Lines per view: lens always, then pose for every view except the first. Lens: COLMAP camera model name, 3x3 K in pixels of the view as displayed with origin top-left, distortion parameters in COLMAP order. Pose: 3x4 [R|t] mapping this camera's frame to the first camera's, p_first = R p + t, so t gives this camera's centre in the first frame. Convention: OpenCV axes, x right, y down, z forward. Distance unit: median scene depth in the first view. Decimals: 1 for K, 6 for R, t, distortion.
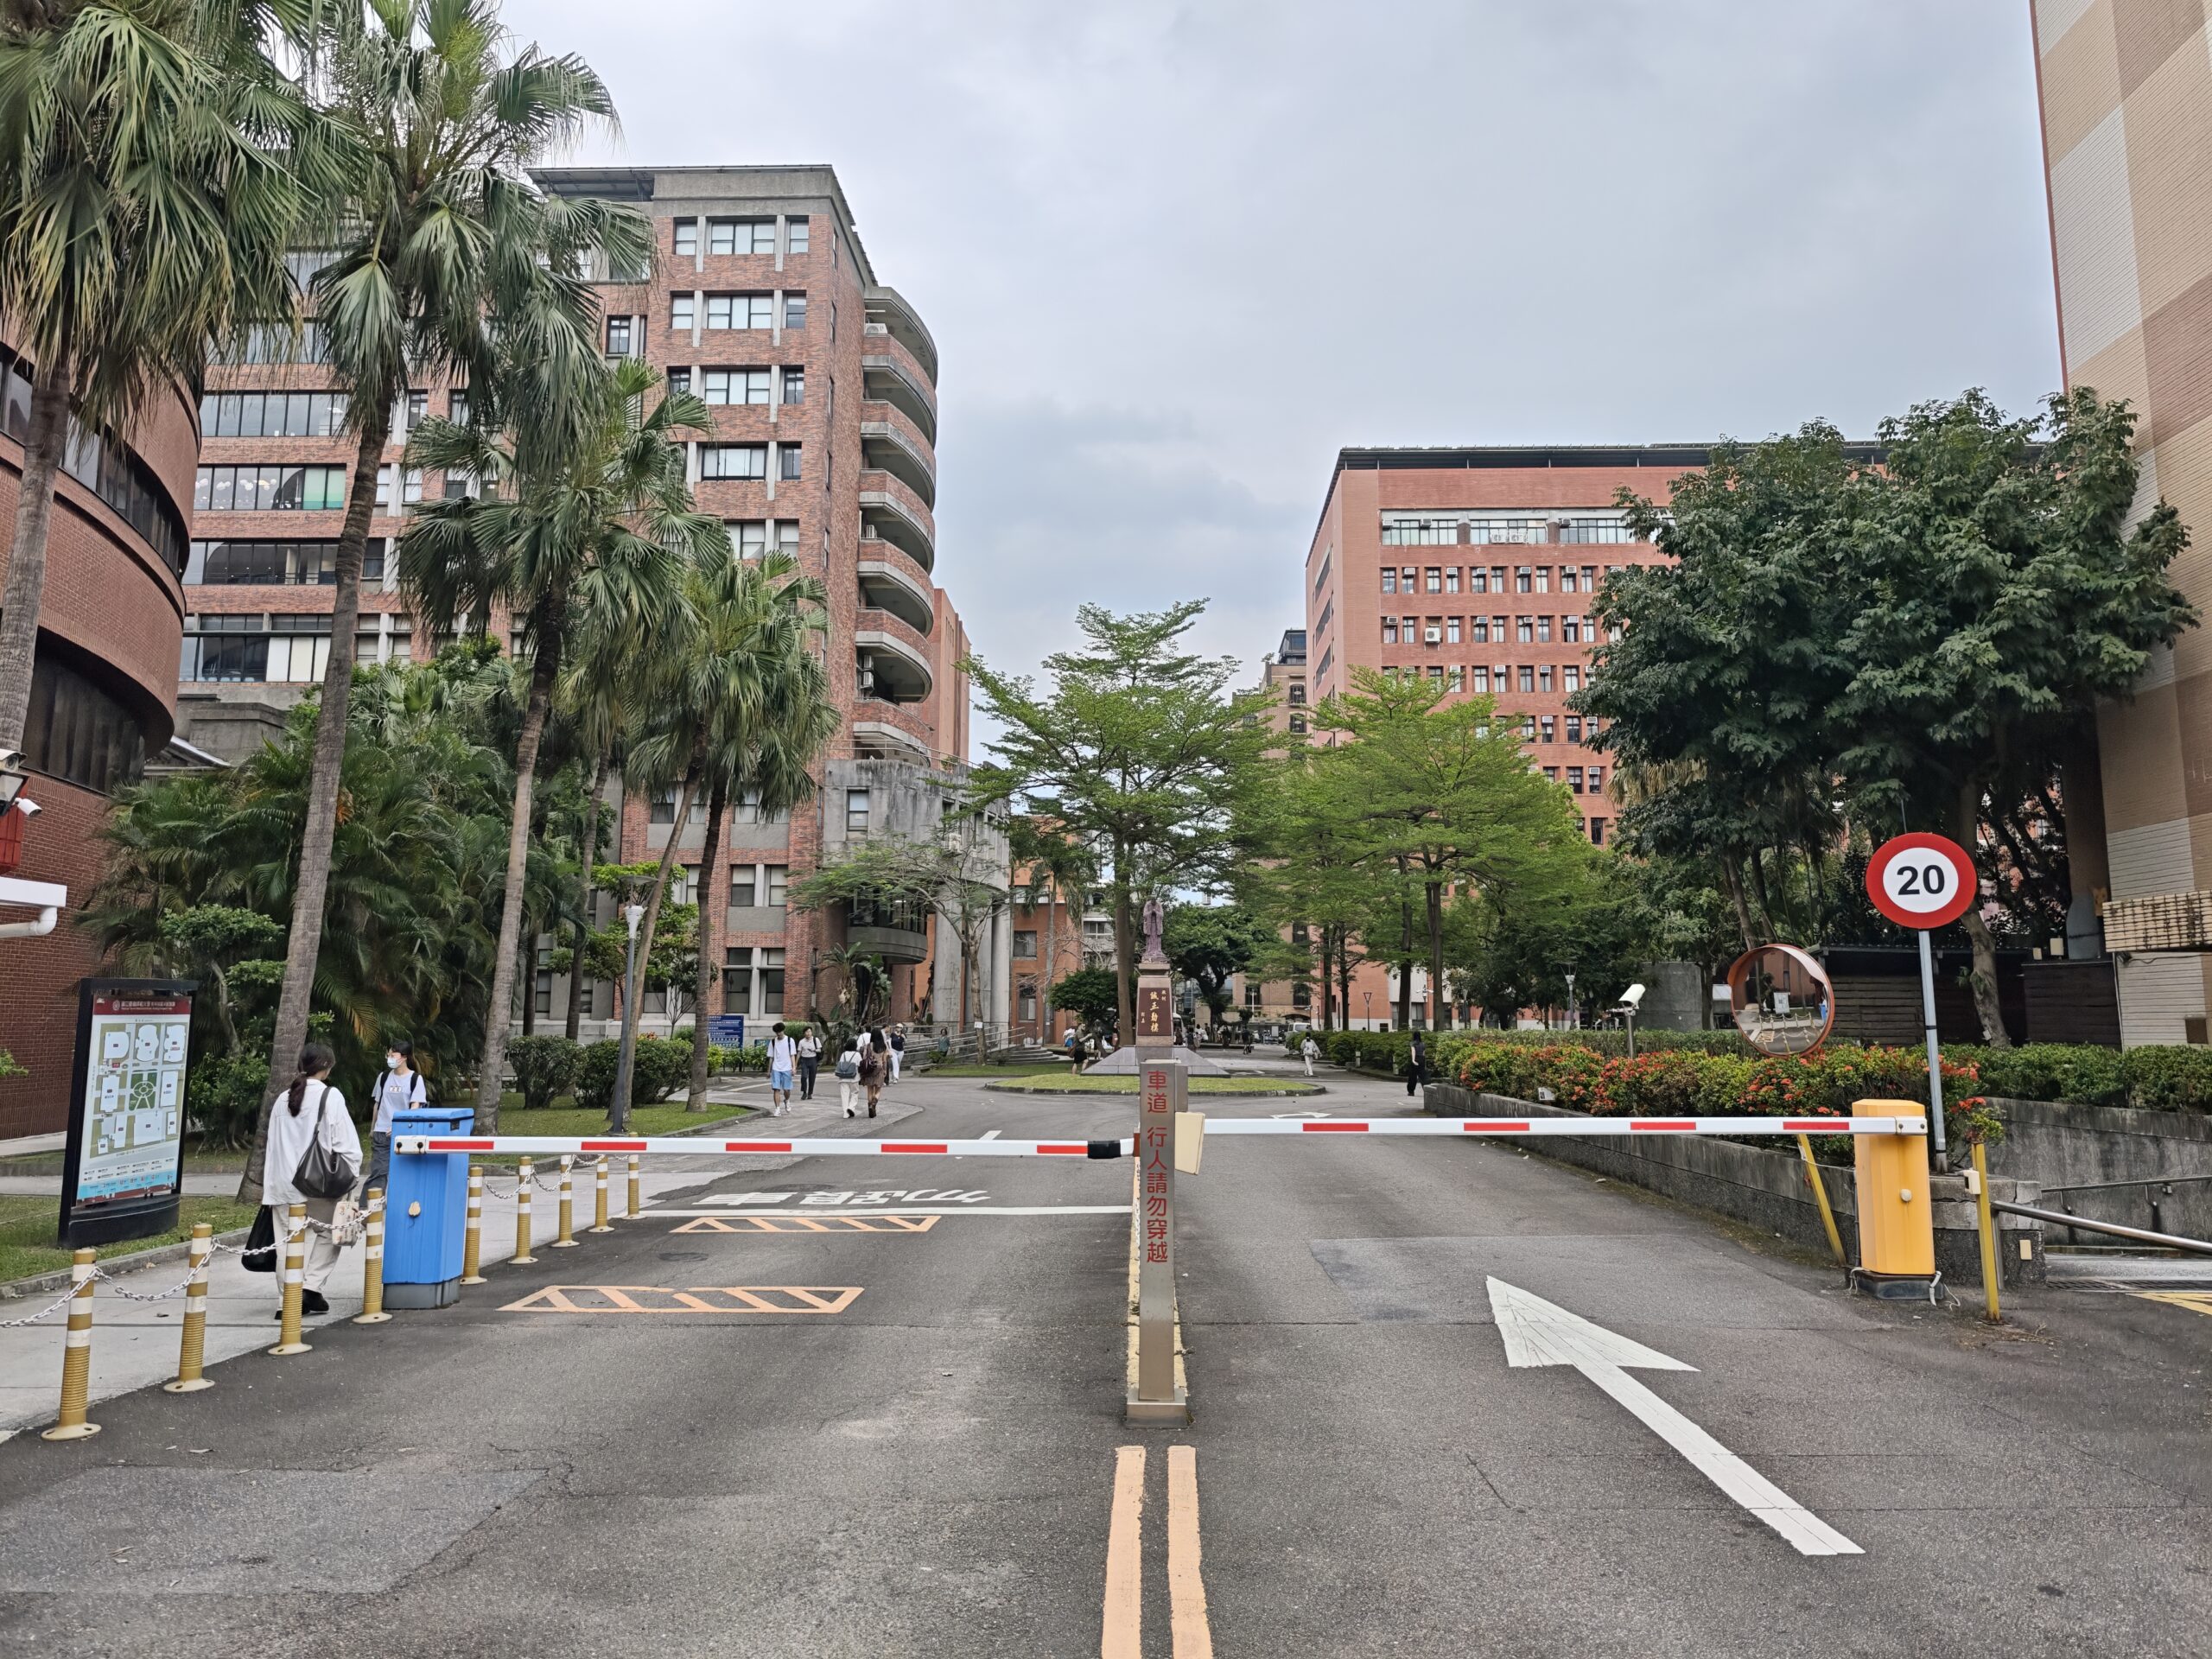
lens RADIAL K [[1460.6, 0, 1106.0], [0, 1460.6, 829.5], [0, 0, 1]] dist [-0.003104, 0.000259]
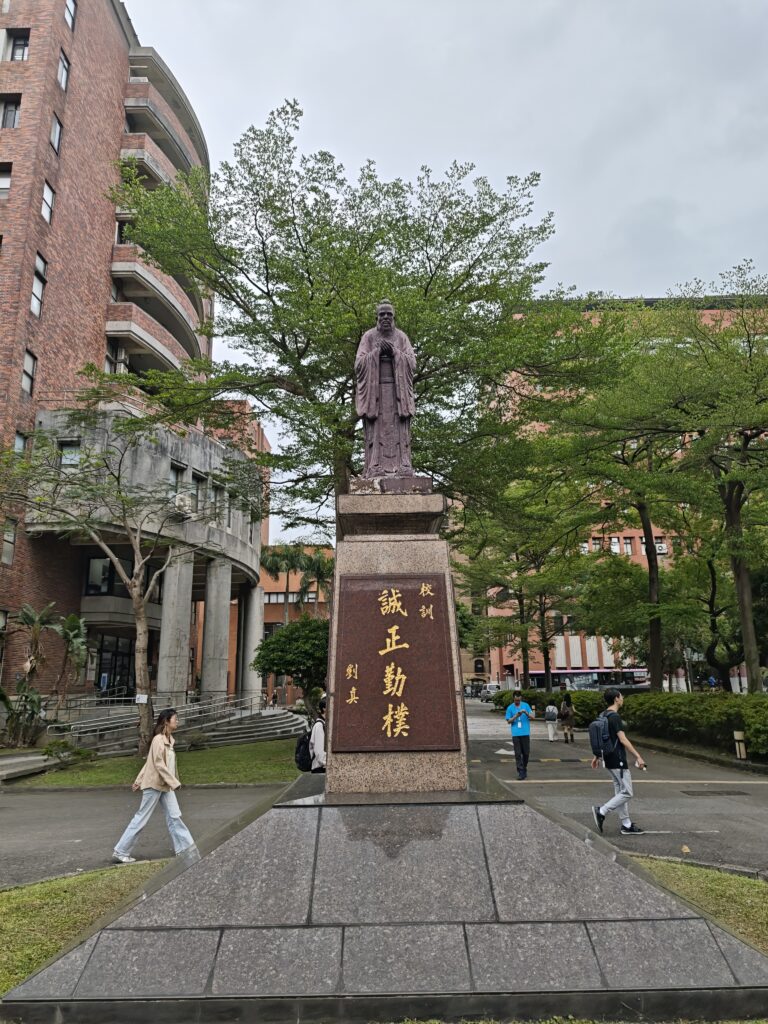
lens RADIAL K [[676.2, 0, 384.0], [0, 676.2, 512.0], [0, 0, 1]] dist [-0.003104, 0.000259]
pose [[0.999416, -0.012710, 0.031729, 0.016289], [0.016393, 0.992800, -0.118659, 0.066288], [-0.029992, 0.119109, 0.992428, 0.515024]]
